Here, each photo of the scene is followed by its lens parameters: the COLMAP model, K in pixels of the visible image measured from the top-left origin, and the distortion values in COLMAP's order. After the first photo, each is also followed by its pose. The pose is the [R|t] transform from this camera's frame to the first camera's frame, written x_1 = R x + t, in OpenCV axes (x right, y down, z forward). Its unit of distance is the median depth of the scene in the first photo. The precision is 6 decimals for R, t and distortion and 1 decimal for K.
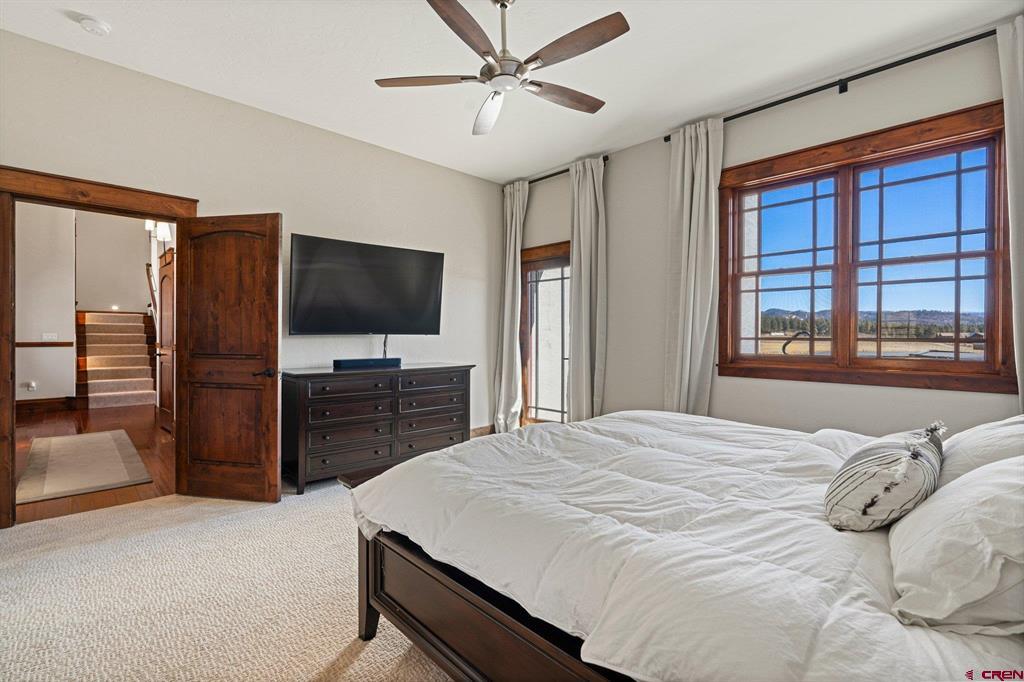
lens RADIAL K [[465.9, 0, 510.2], [0, 465.9, 339.4], [0, 0, 1]] dist [0.001231, 0.000374]
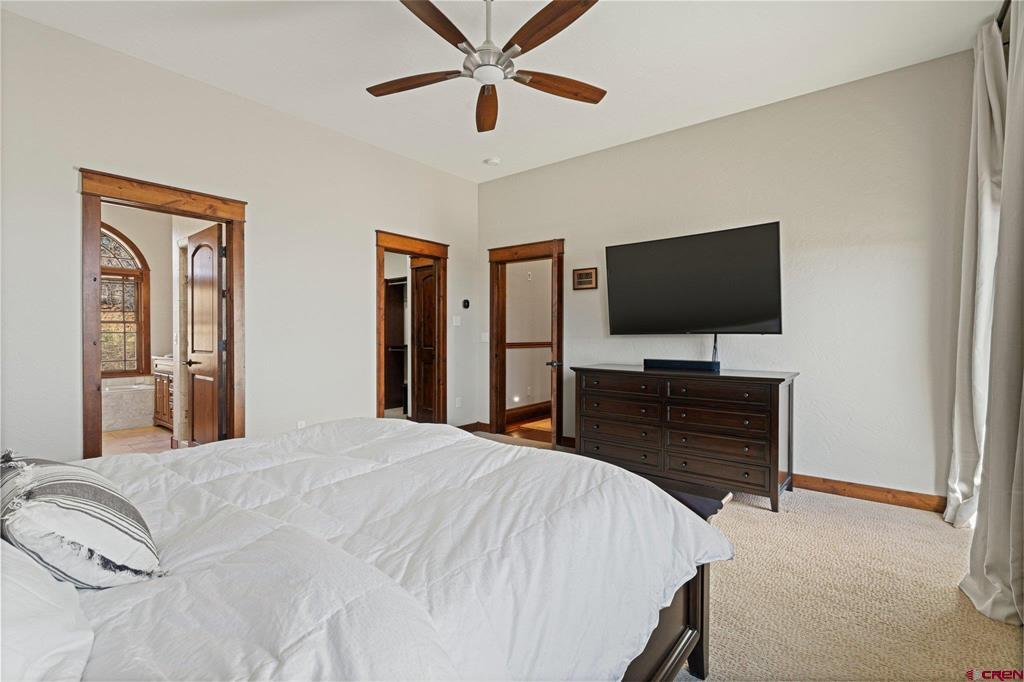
lens RADIAL K [[465.9, 0, 510.1], [0, 465.9, 337.9], [0, 0, 1]] dist [0.001231, 0.000374]
pose [[0.138920, 0.002352, -0.990301, 0.541761], [-0.009733, 0.999952, 0.001010, -0.000552], [0.990256, 0.009499, 0.138936, 0.511547]]
